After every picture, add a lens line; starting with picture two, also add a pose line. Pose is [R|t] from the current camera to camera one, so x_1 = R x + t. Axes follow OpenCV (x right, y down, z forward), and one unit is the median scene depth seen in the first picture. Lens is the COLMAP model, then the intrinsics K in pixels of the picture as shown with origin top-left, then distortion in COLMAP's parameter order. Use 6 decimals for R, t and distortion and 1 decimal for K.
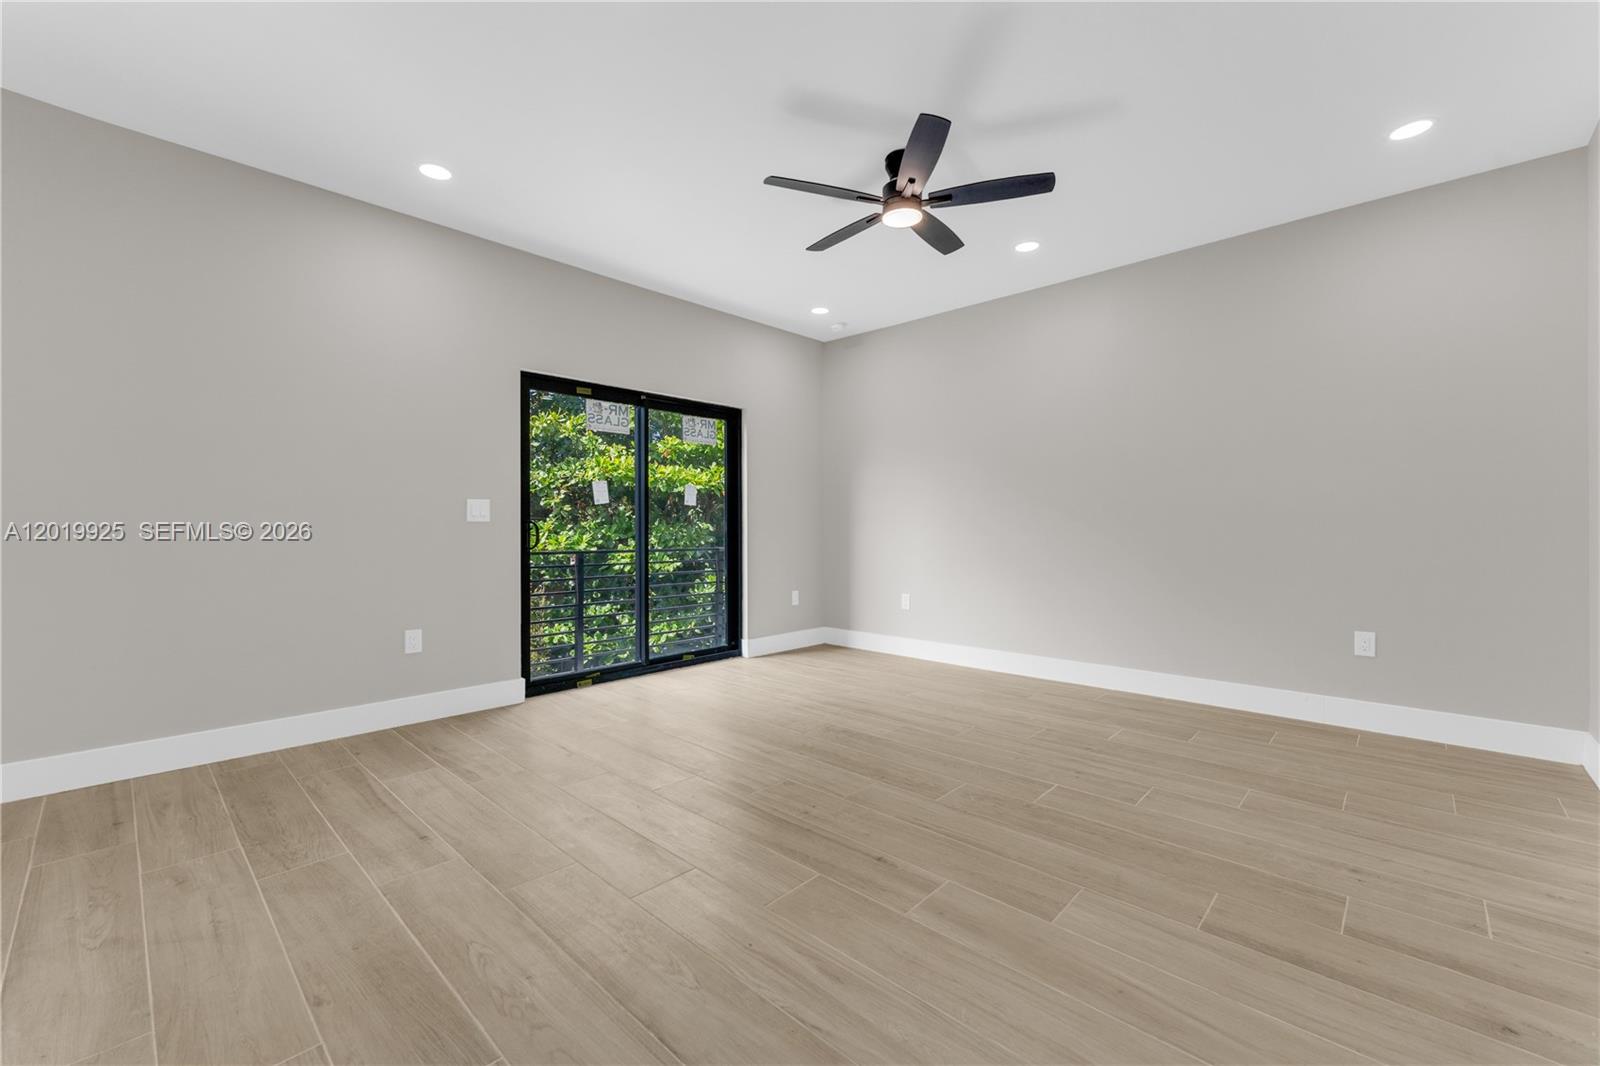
lens RADIAL K [[658.4, 0, 801.9], [0, 658.4, 529.7], [0, 0, 1]] dist [-0.000010, -0.001059]
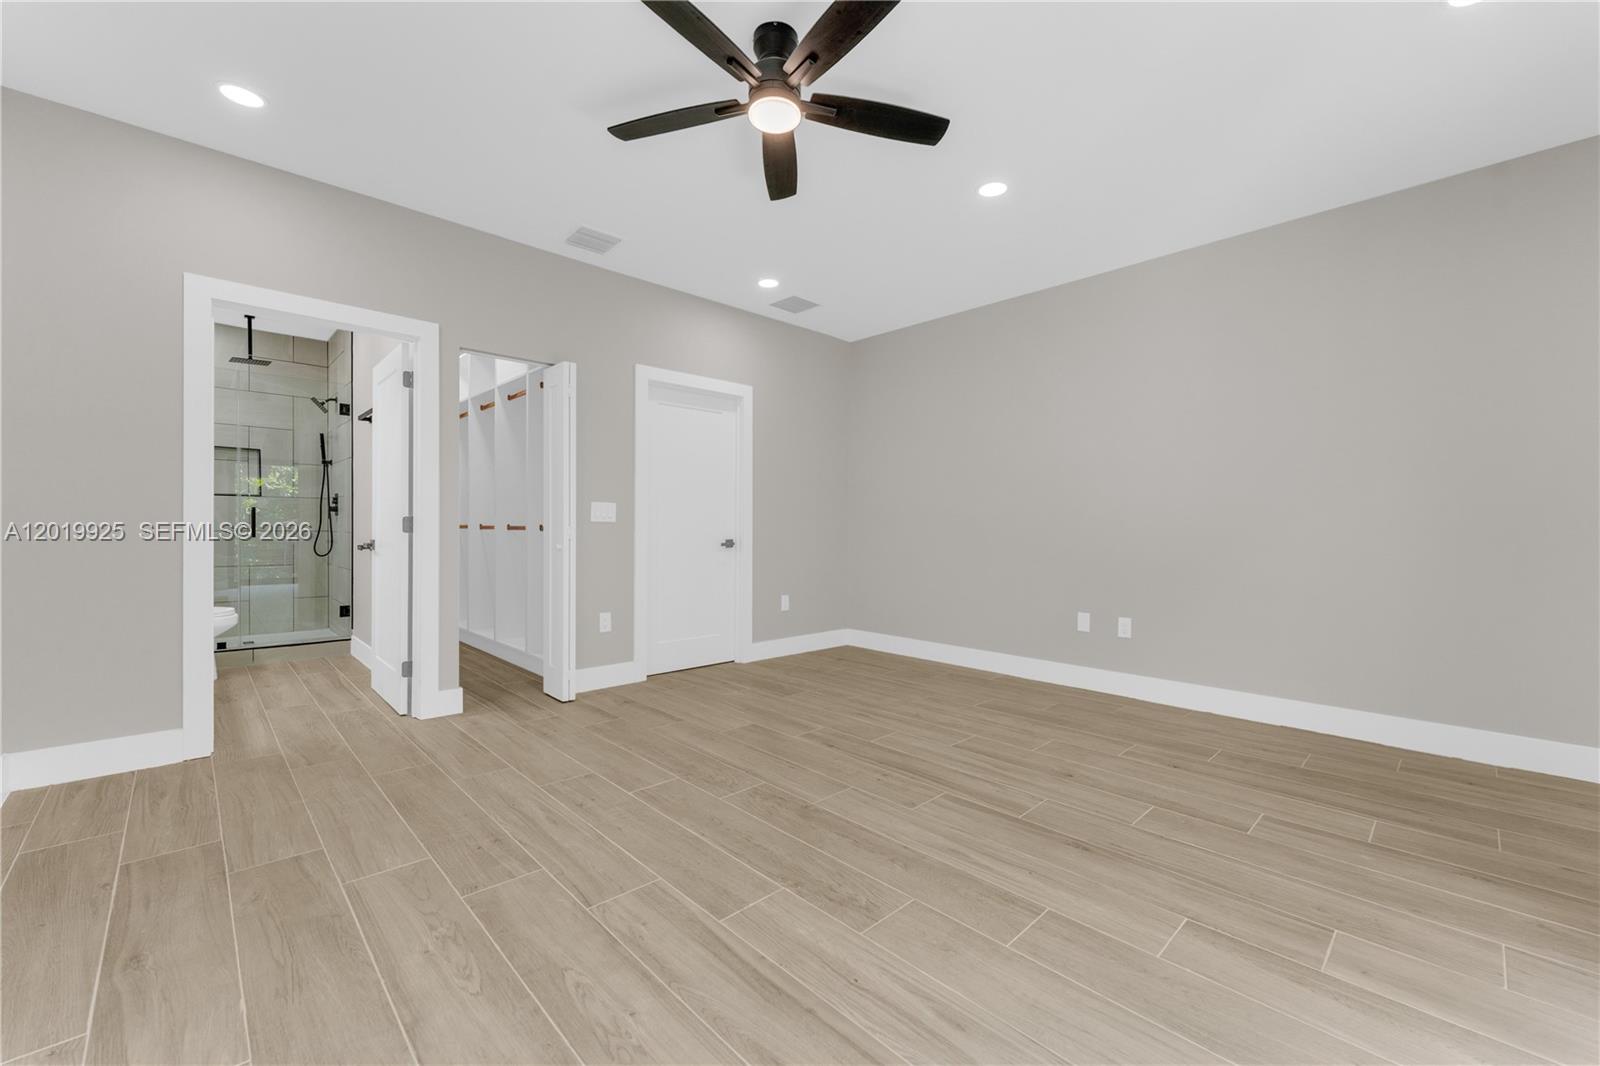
lens RADIAL K [[658.4, 0, 803.0], [0, 658.4, 530.8], [0, 0, 1]] dist [-0.000010, -0.001059]
pose [[-0.998899, -0.007225, 0.046363, 0.093159], [-0.006797, 0.999933, 0.009394, -0.008717], [-0.046428, 0.009069, -0.998880, 2.007922]]
